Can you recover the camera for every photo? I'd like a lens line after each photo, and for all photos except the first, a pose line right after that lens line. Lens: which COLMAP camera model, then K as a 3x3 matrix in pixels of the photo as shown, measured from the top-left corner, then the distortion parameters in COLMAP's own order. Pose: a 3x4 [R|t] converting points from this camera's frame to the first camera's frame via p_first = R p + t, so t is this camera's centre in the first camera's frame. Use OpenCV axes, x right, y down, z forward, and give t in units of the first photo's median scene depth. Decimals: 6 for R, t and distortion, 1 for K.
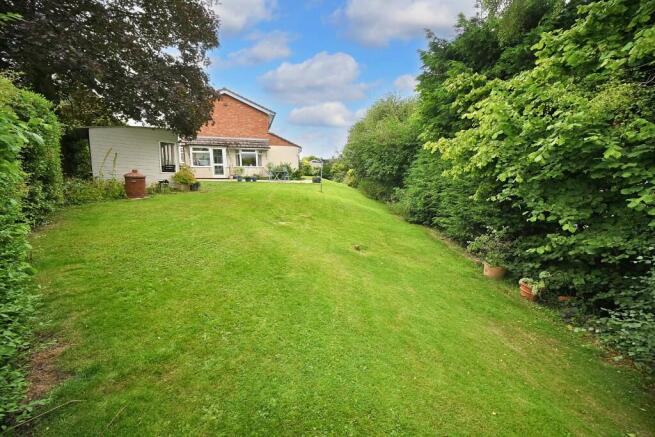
lens RADIAL K [[258.4, 0, 325.3], [0, 258.4, 218.6], [0, 0, 1]] dist [-0.001368, -0.000142]
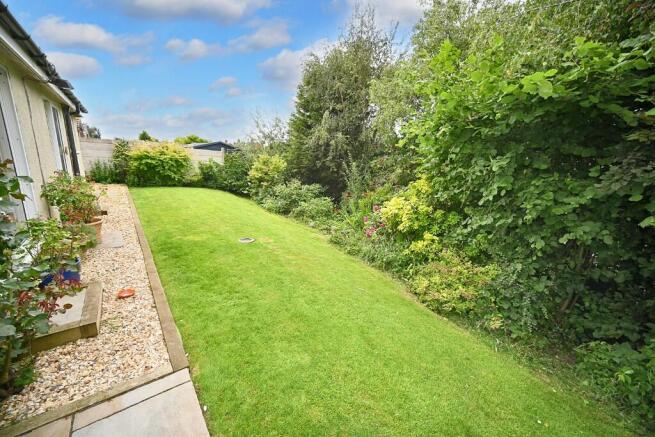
lens RADIAL K [[258.4, 0, 325.3], [0, 258.4, 218.6], [0, 0, 1]] dist [-0.001368, -0.000142]
pose [[0.917610, -0.051055, 0.394190, -0.044357], [0.033941, 0.998159, 0.050272, -0.216202], [-0.396031, -0.032751, 0.917653, 0.973140]]
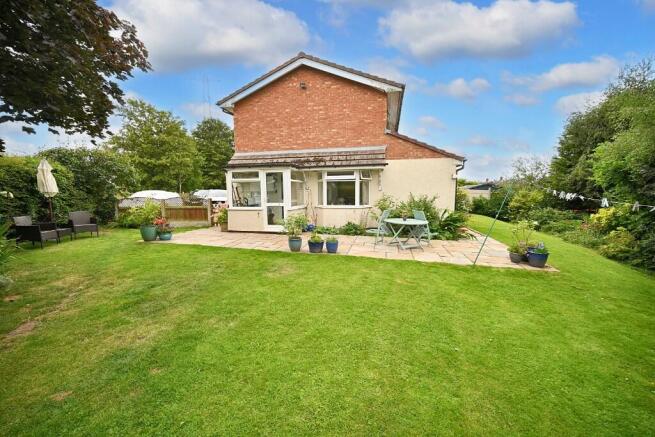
lens RADIAL K [[258.4, 0, 325.3], [0, 258.4, 218.6], [0, 0, 1]] dist [-0.001368, -0.000142]
pose [[0.880102, 0.031329, -0.473750, -0.094367], [-0.074780, 0.994513, -0.073155, -0.141924], [0.468859, 0.099811, 0.877616, 0.574491]]
